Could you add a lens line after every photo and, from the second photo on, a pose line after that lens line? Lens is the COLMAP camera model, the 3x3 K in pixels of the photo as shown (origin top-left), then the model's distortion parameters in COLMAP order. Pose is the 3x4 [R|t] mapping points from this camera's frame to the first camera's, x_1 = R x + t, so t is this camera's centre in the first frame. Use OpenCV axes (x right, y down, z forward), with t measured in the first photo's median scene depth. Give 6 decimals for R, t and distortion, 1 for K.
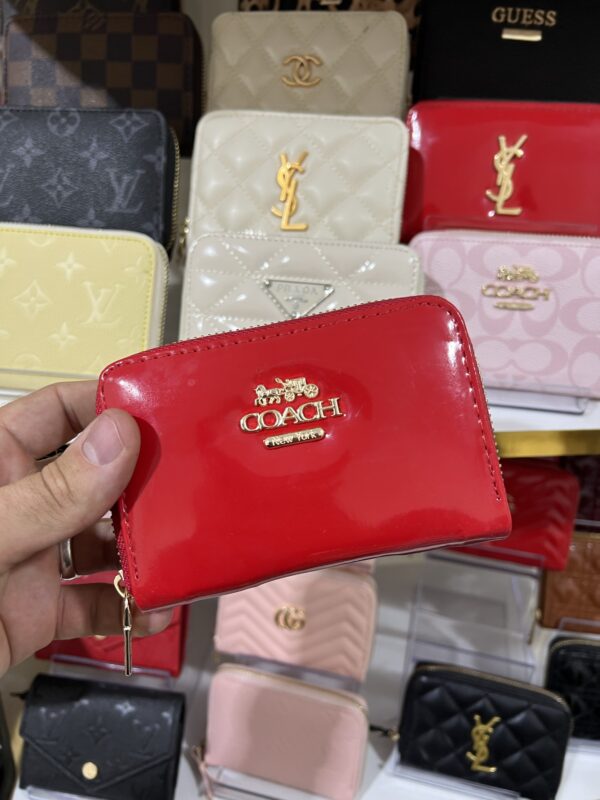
lens RADIAL K [[603.0, 0, 289.9], [0, 603.0, 412.2], [0, 0, 1]] dist [0.003271, -0.022696]
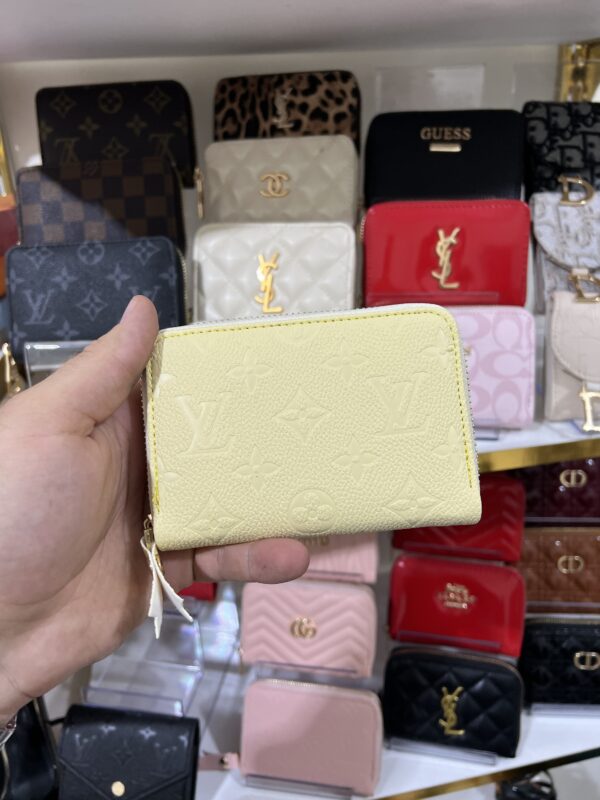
lens RADIAL K [[603.0, 0, 286.4], [0, 603.0, 404.1], [0, 0, 1]] dist [0.003271, -0.022696]
pose [[0.995161, -0.092391, 0.033443, -0.031035], [0.093563, 0.994986, -0.035342, -0.071703], [-0.030010, 0.038300, 0.998816, -0.275183]]
